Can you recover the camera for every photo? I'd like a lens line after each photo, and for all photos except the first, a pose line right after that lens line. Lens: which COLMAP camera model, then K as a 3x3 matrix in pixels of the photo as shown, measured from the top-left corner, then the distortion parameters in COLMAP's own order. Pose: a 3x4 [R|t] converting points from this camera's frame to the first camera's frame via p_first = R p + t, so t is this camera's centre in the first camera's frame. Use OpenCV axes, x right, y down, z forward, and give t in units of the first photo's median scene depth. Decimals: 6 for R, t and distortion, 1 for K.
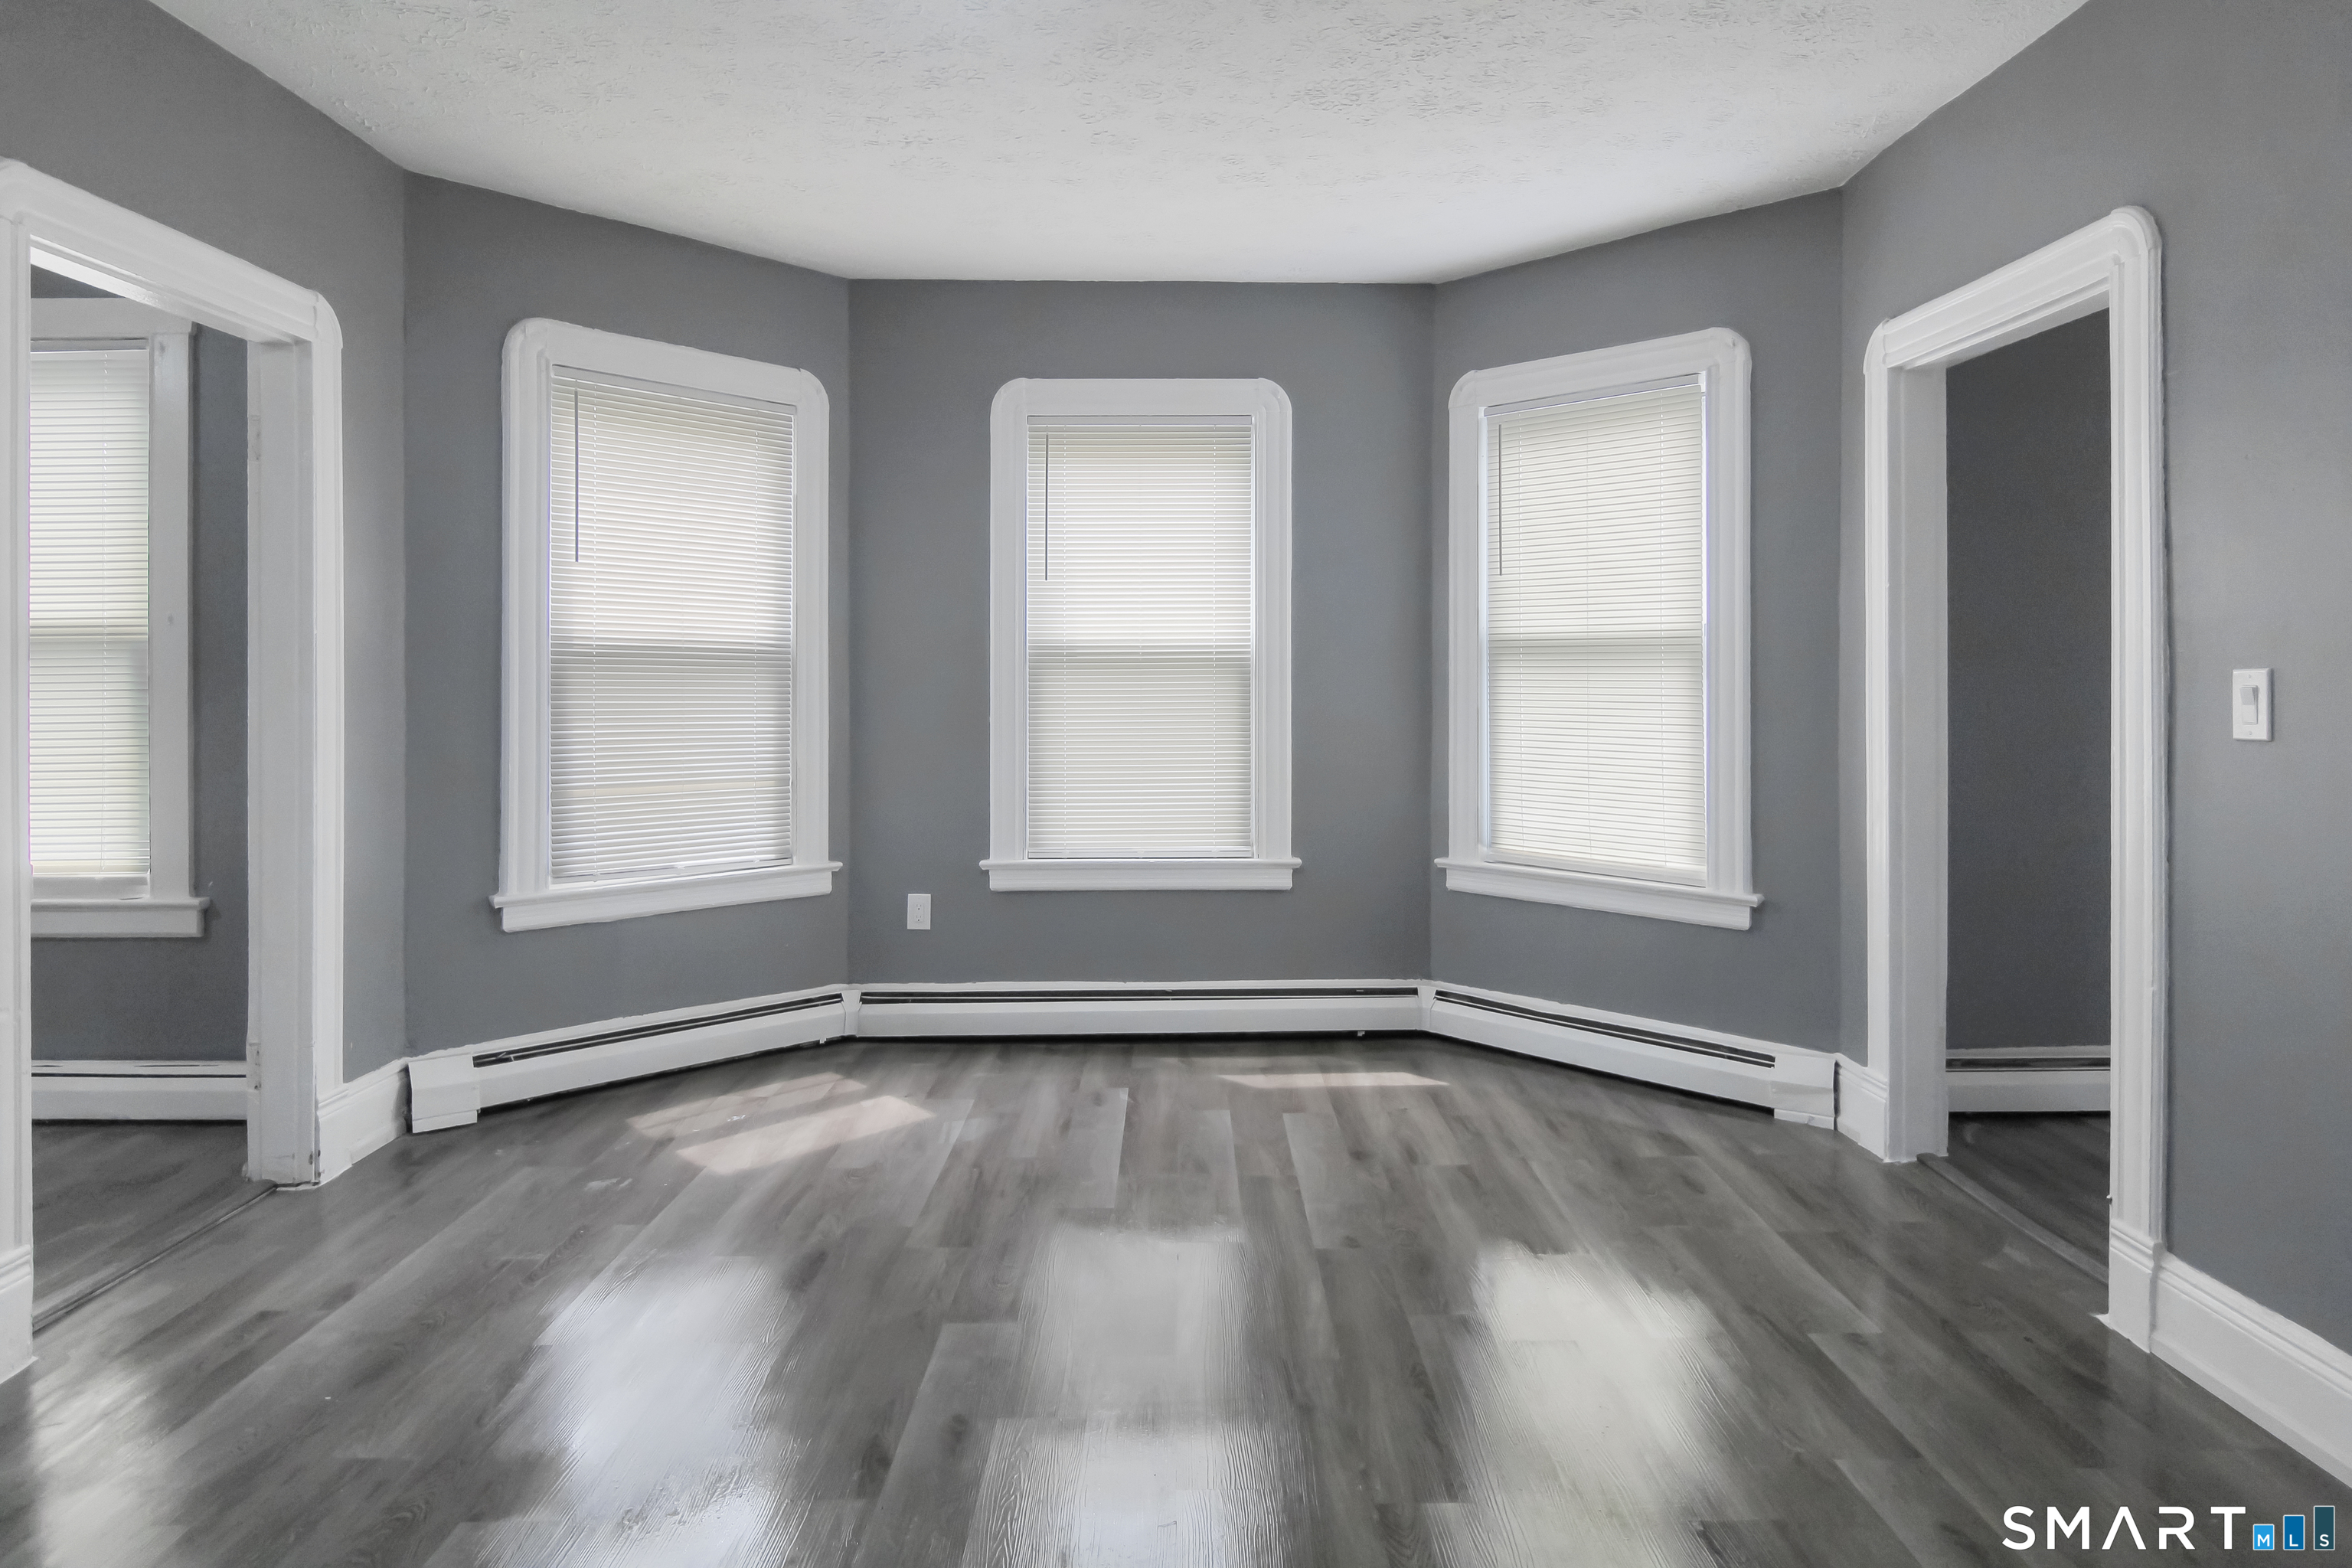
lens RADIAL K [[1357.6, 0, 1180.6], [0, 1357.6, 697.2], [0, 0, 1]] dist [-0.026648, -0.001745]
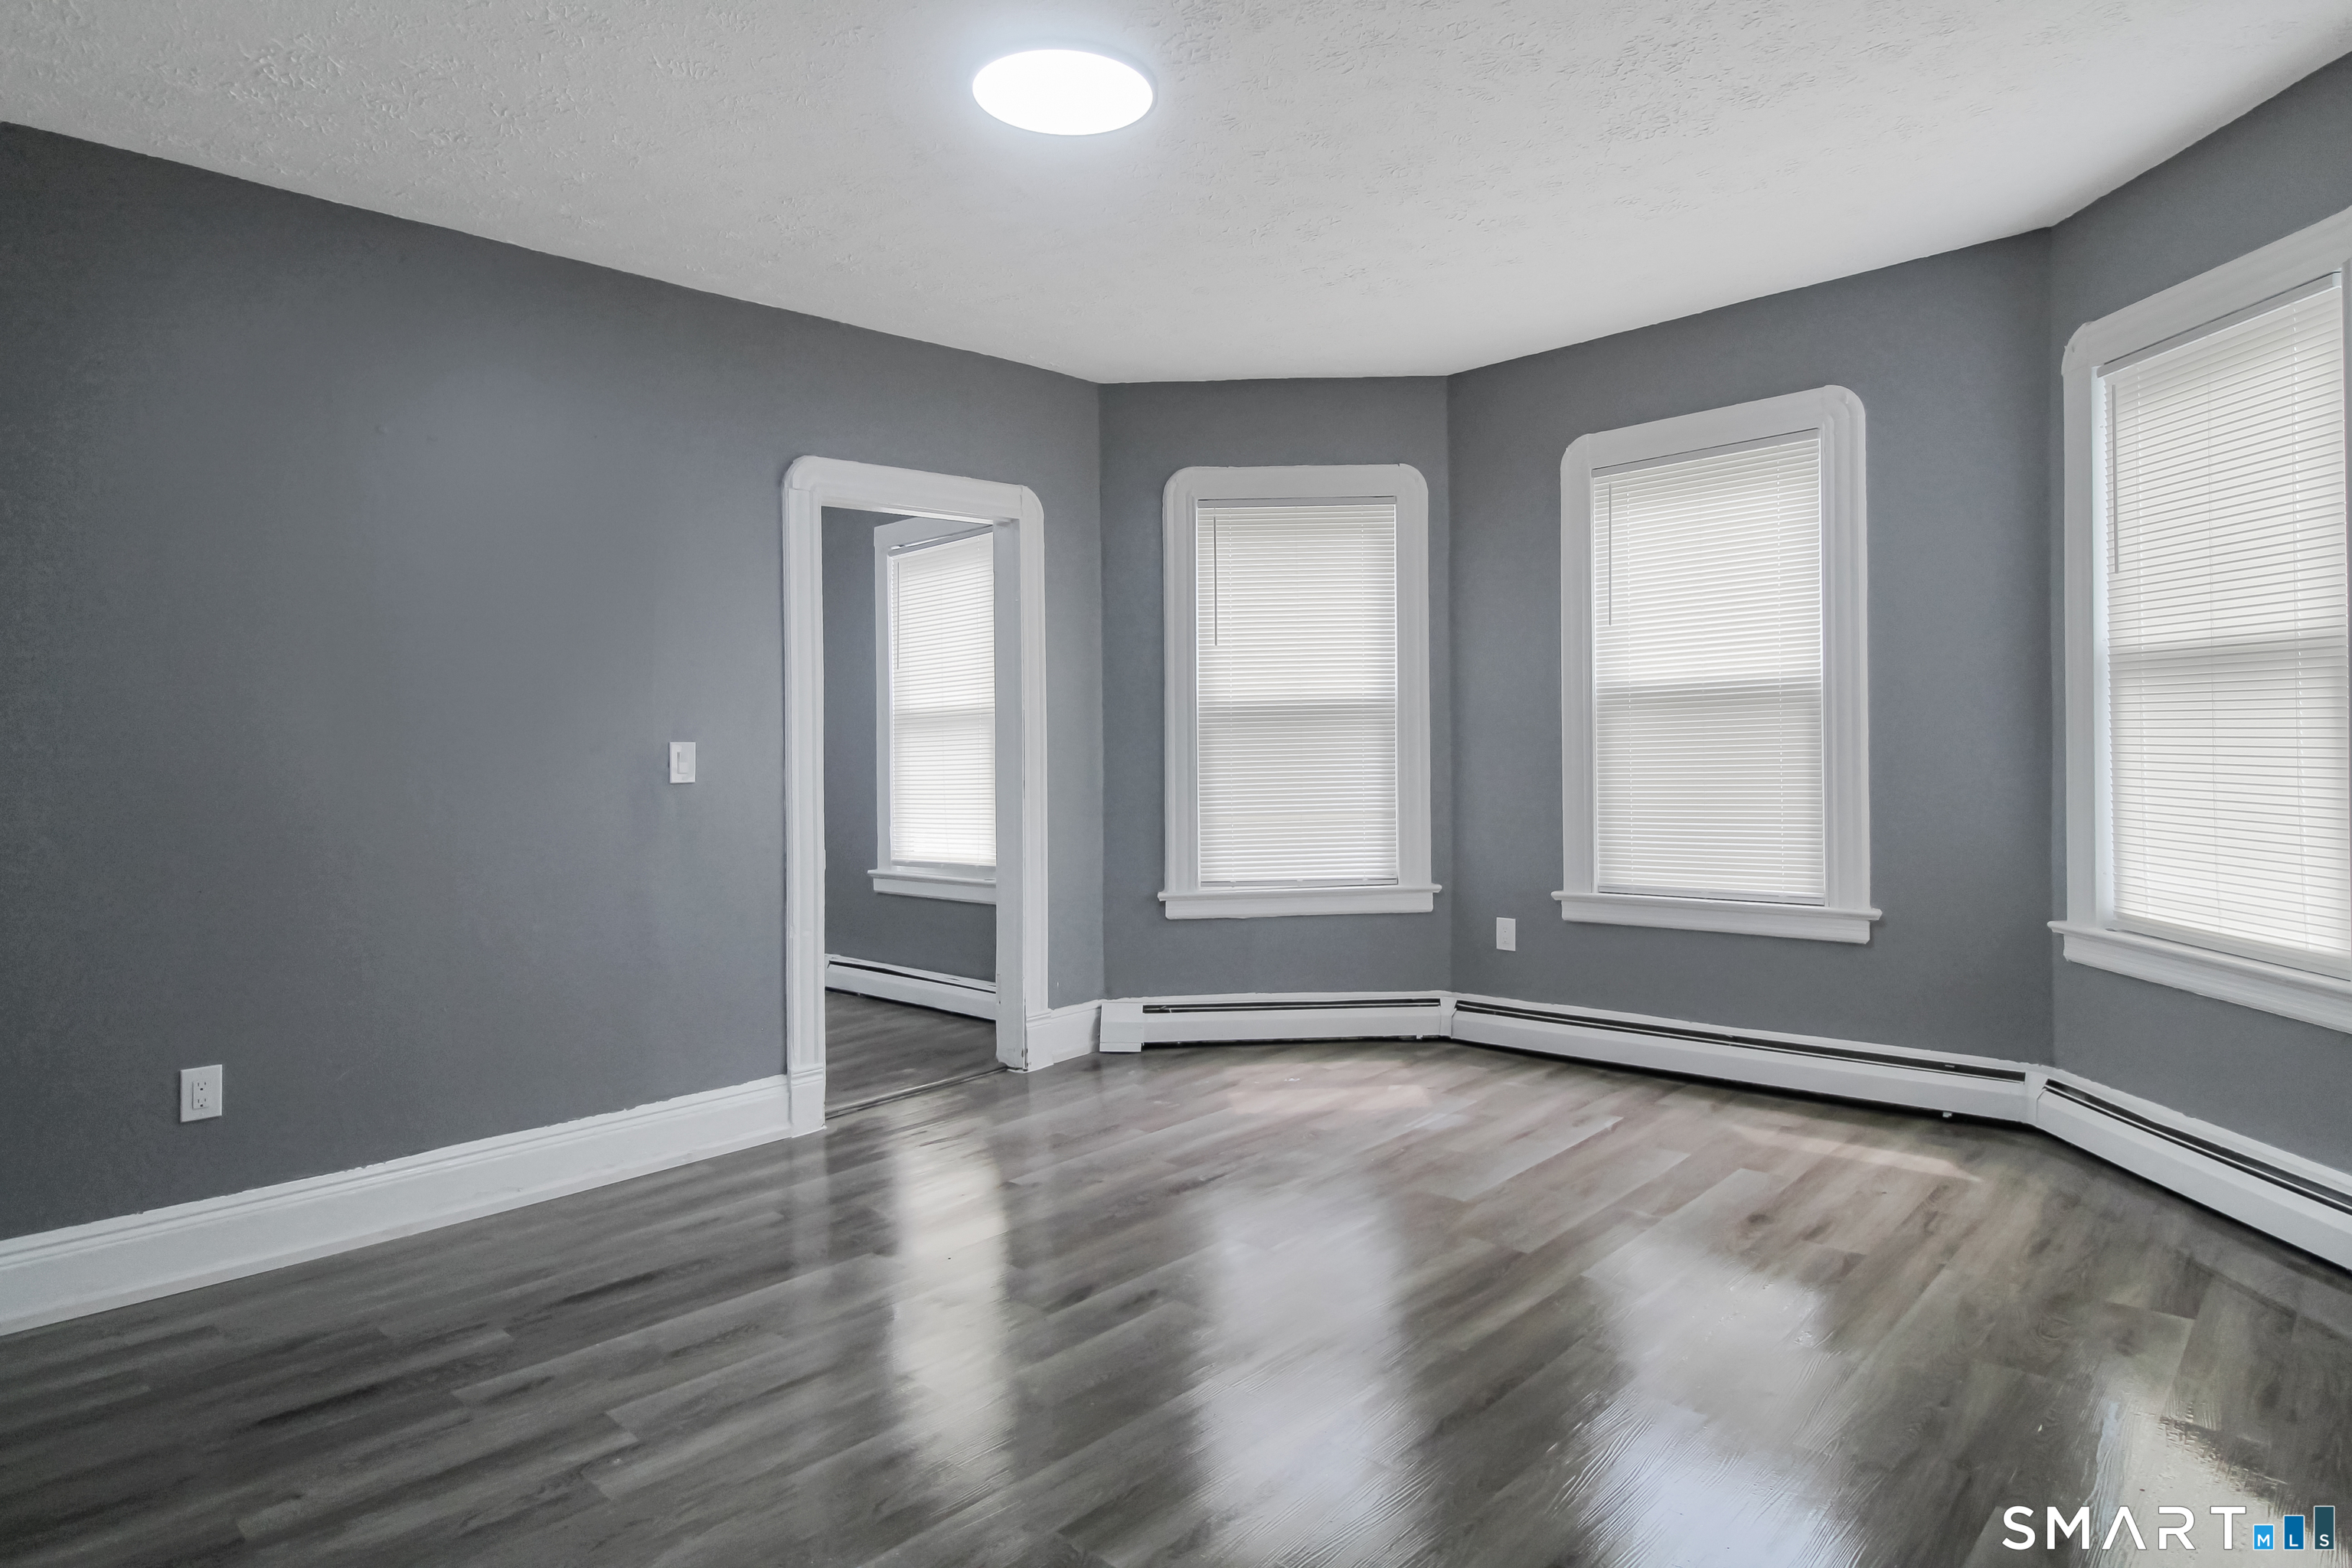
lens RADIAL K [[1343.1, 0, 1189.7], [0, 1343.1, 757.7], [0, 0, 1]] dist [-0.007463, -0.003327]
pose [[0.694710, -0.012361, -0.719184, 0.428289], [0.024065, 0.999692, 0.006064, 0.000876], [0.718887, -0.021520, 0.694794, 0.053989]]
